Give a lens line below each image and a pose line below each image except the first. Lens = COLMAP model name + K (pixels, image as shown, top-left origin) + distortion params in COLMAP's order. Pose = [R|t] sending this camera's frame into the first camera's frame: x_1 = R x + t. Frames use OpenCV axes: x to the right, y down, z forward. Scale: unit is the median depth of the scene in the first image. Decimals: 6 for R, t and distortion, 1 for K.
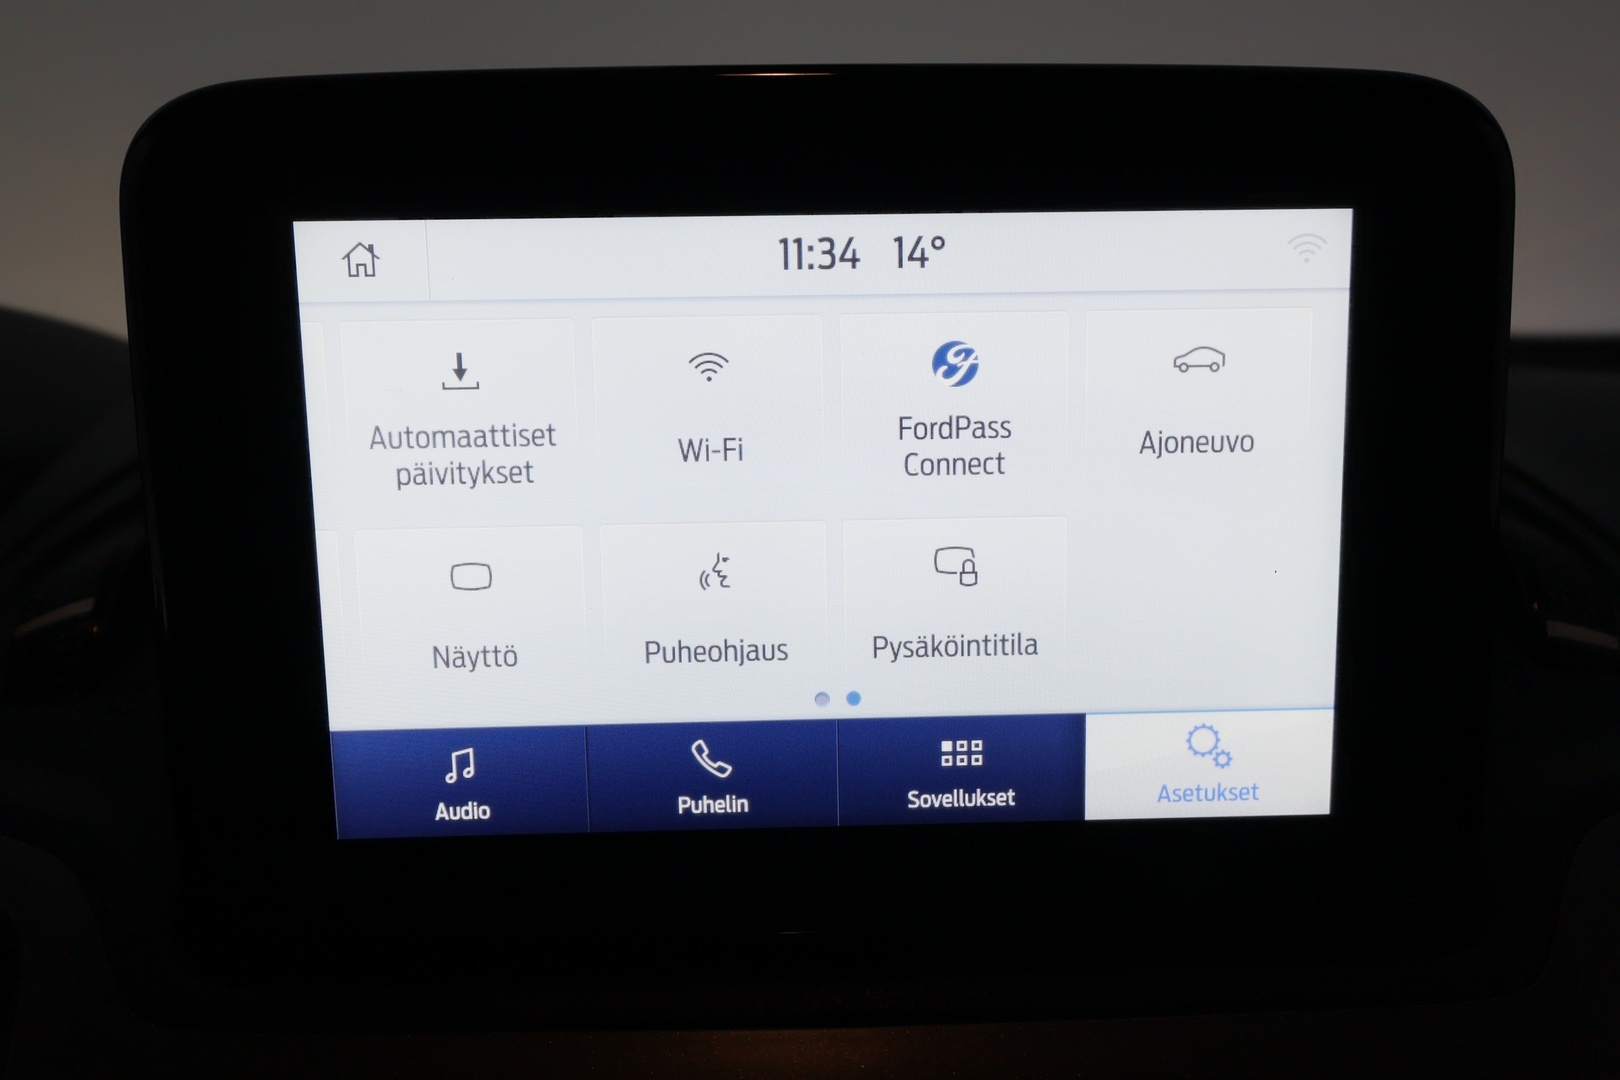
lens RADIAL K [[1210.9, 0, 810.5], [0, 1210.9, 534.6], [0, 0, 1]] dist [-0.008862, 0.012963]
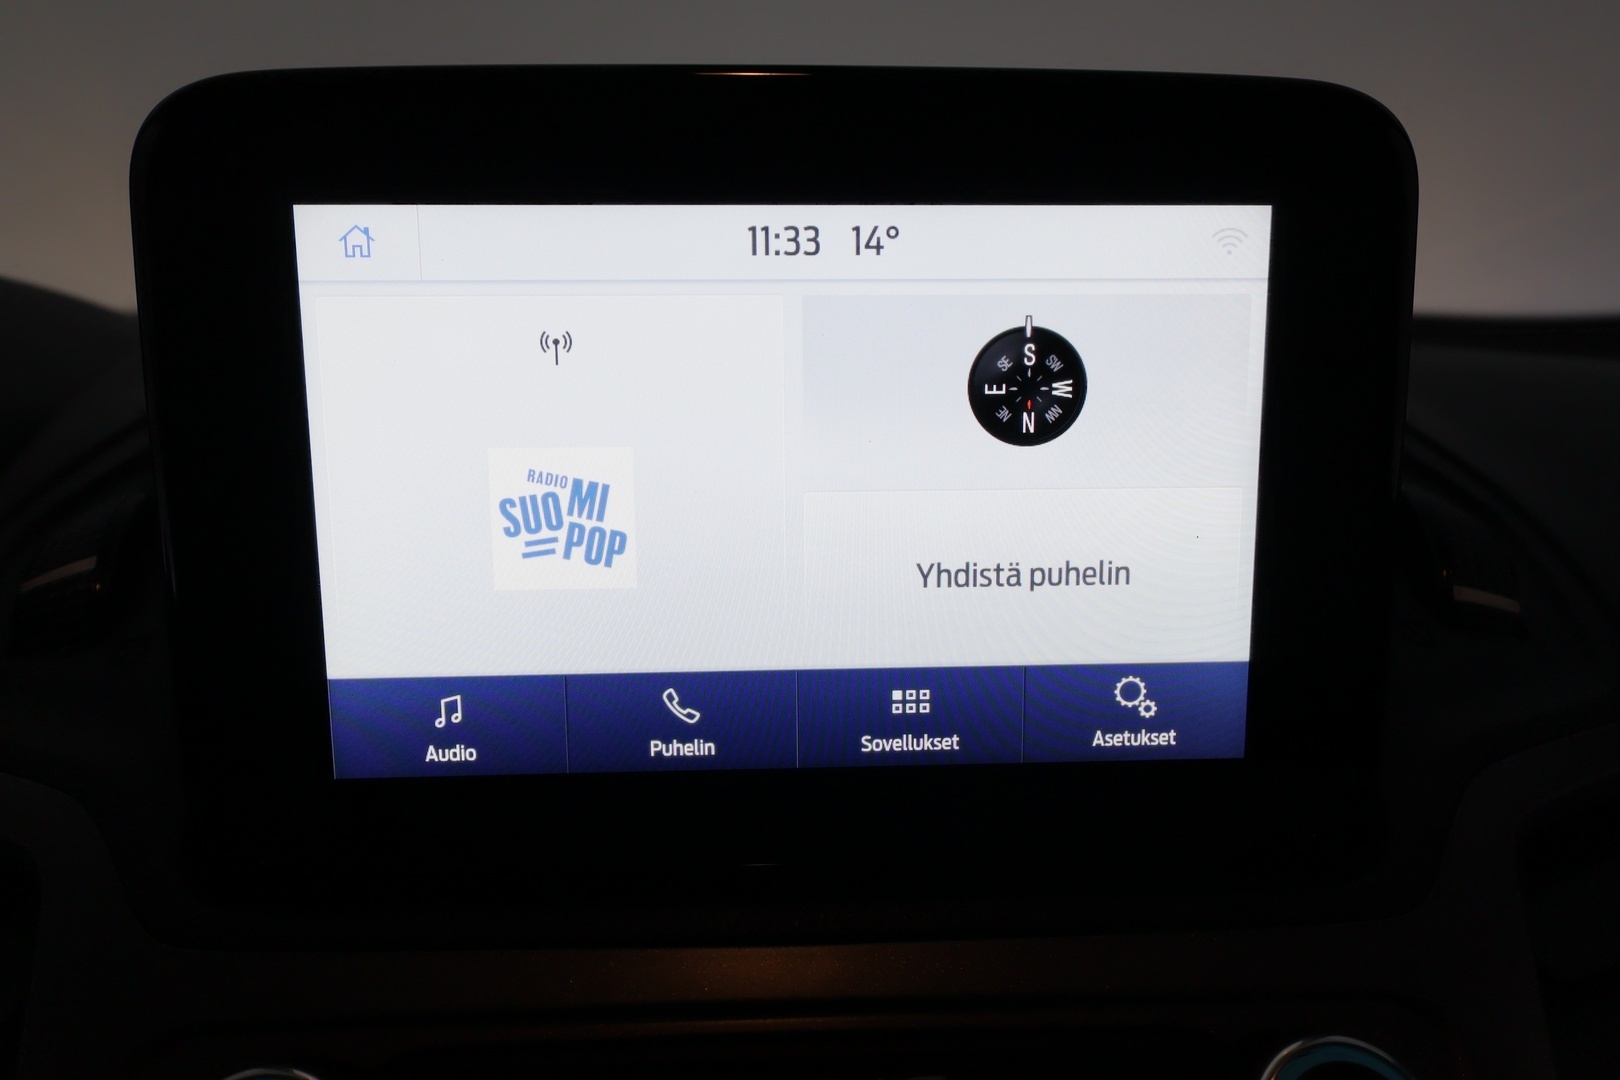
lens RADIAL K [[1210.9, 0, 808.4], [0, 1210.9, 537.1], [0, 0, 1]] dist [-0.008862, 0.012963]
pose [[0.999697, 0.006524, 0.023753, 0.005697], [-0.007131, 0.999648, 0.025559, 0.005029], [-0.023578, -0.025720, 0.999391, -0.086396]]
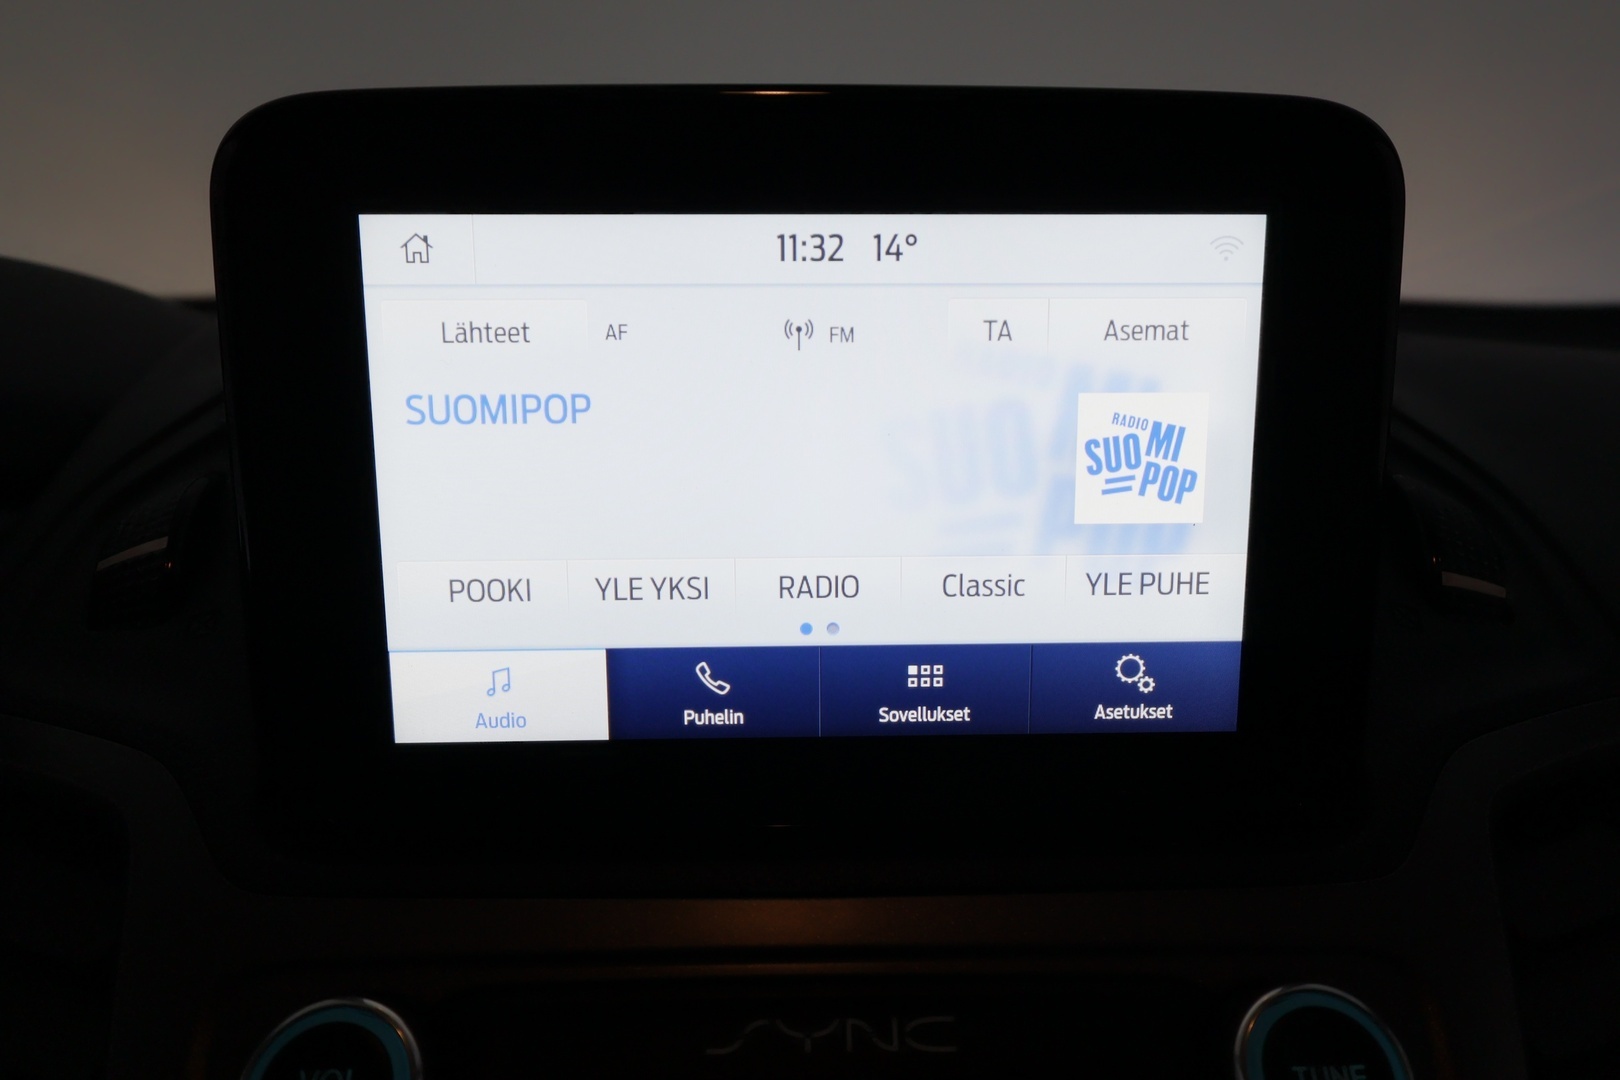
lens RADIAL K [[1210.9, 0, 807.0], [0, 1210.9, 542.5], [0, 0, 1]] dist [-0.008862, 0.012963]
pose [[0.999901, 0.011817, 0.007673, -0.000687], [-0.012148, 0.998931, 0.044592, -0.000319], [-0.007138, -0.044680, 0.998976, -0.171069]]
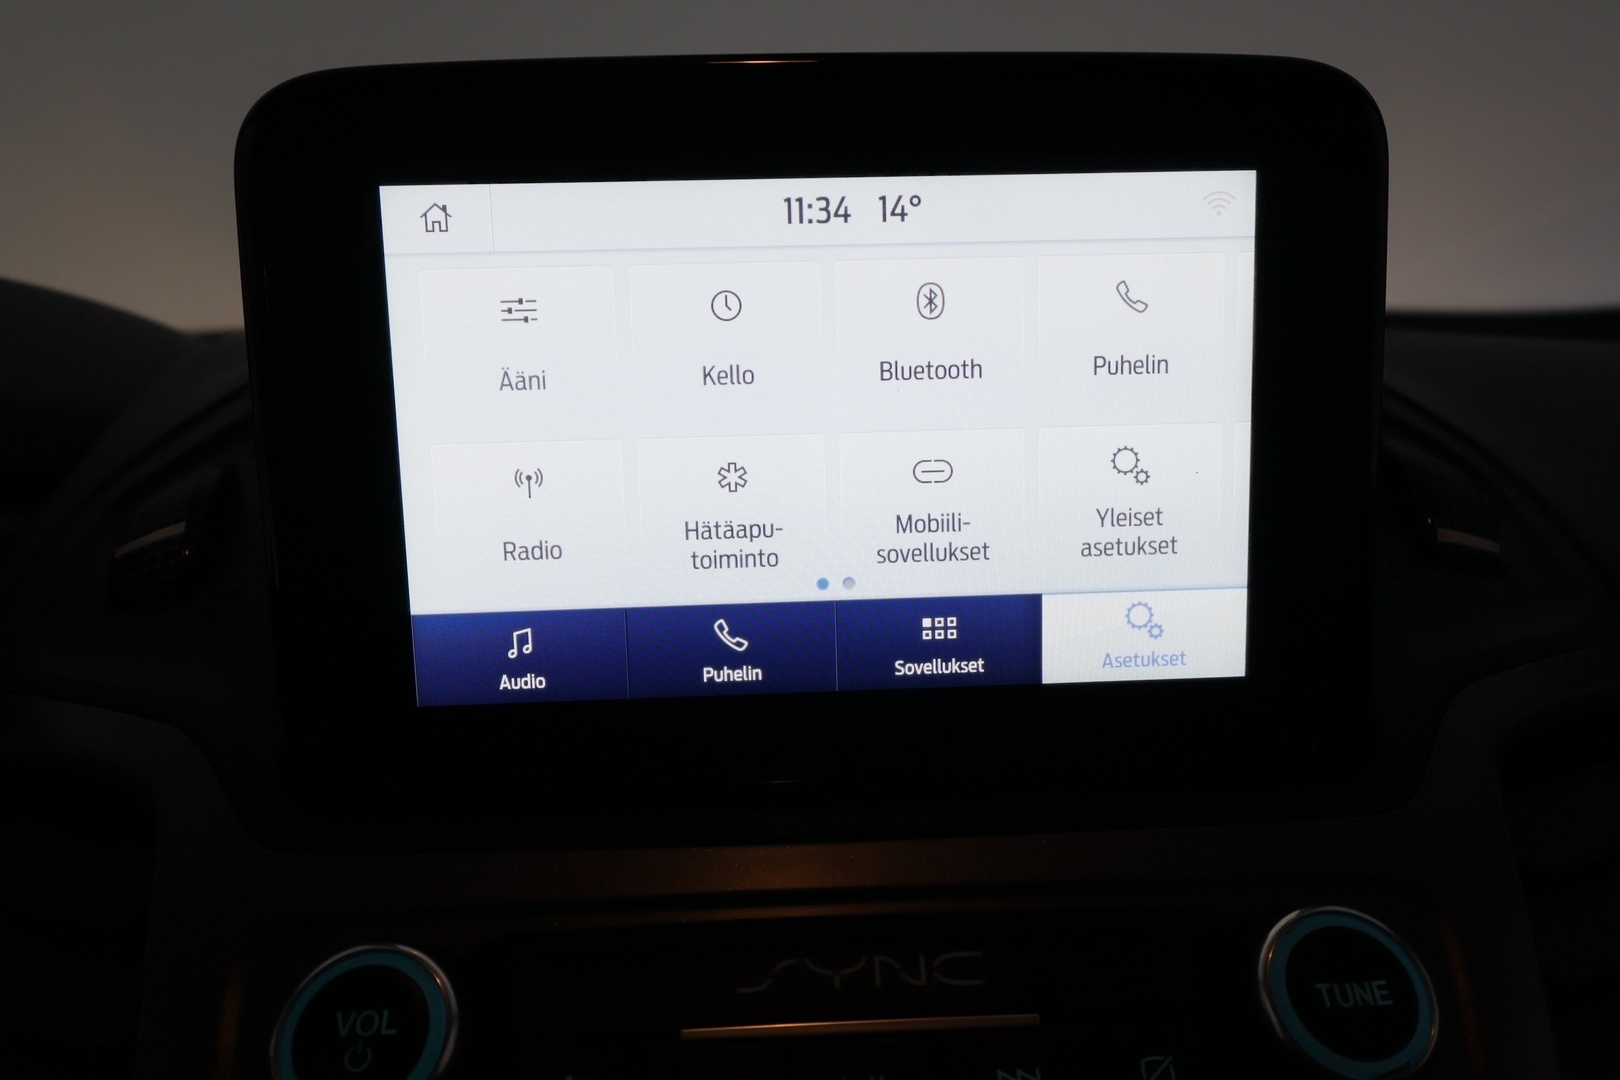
lens RADIAL K [[1210.9, 0, 809.7], [0, 1210.9, 536.0], [0, 0, 1]] dist [-0.008862, 0.012963]
pose [[0.999752, -0.011627, 0.018978, -0.025412], [0.011478, 0.999903, 0.007934, 0.078873], [-0.019068, -0.007714, 0.999788, -0.198650]]
